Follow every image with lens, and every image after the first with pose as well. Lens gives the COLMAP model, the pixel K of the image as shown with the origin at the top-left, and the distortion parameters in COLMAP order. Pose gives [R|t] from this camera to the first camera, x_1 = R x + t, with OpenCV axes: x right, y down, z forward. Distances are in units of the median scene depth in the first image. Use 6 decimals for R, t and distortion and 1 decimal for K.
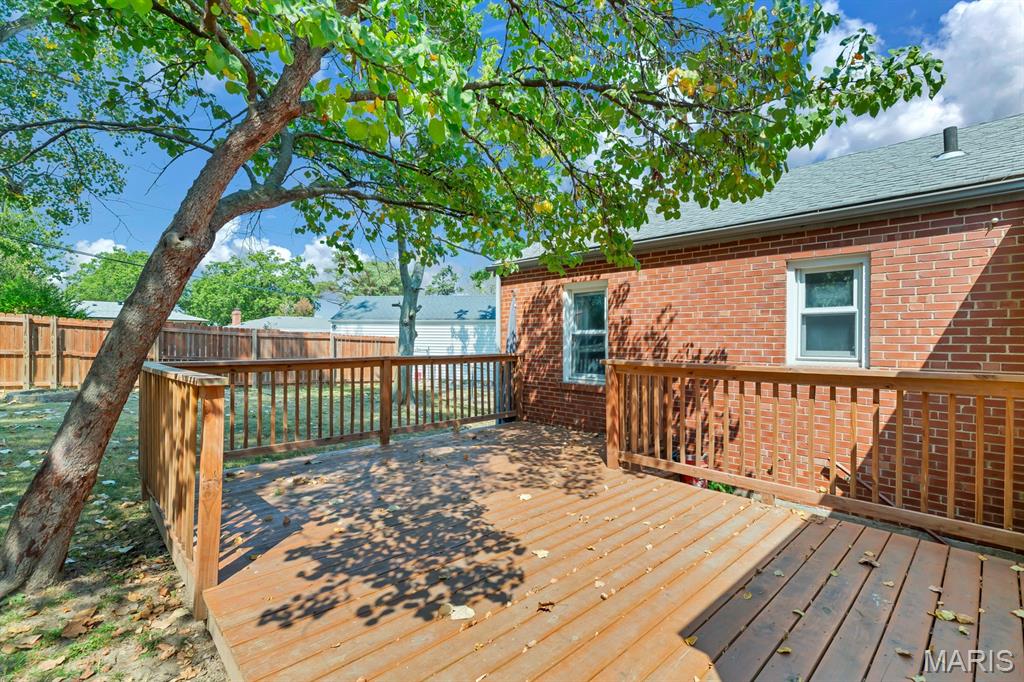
lens RADIAL K [[461.2, 0, 513.4], [0, 461.2, 339.4], [0, 0, 1]] dist [-0.000695, -0.000308]
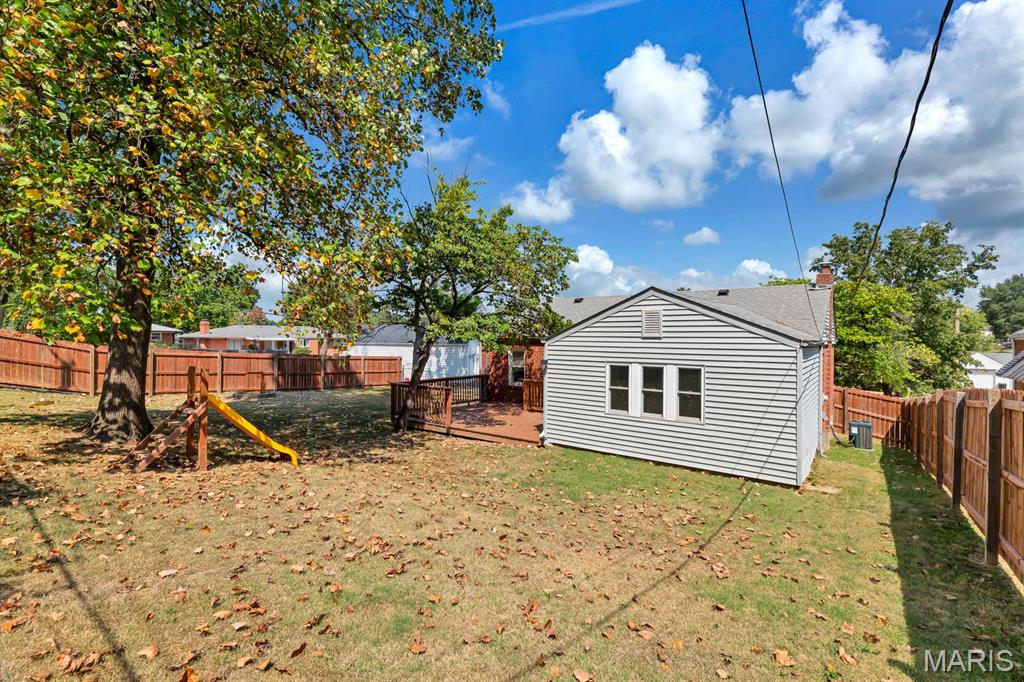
lens RADIAL K [[462.4, 0, 512.0], [0, 462.4, 341.0], [0, 0, 1]] dist [0.003243, 0.000435]
pose [[0.988201, 0.000652, 0.153161, -0.328962], [-0.001904, 0.999966, 0.008027, -0.214059], [-0.153150, -0.008224, 0.988169, -1.901081]]
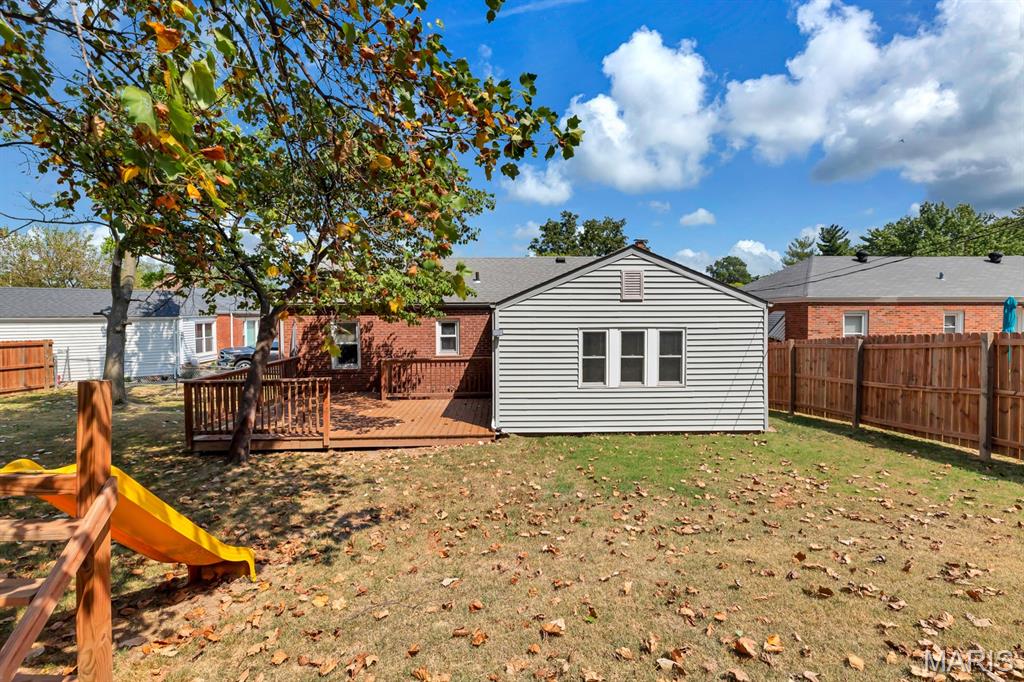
lens RADIAL K [[469.4, 0, 516.9], [0, 469.4, 323.9], [0, 0, 1]] dist [-0.000827, 0.000059]
pose [[0.660346, -0.028797, 0.750409, -1.025482], [0.006785, 0.999452, 0.032384, -0.186995], [-0.750931, -0.016293, 0.660180, -1.052916]]
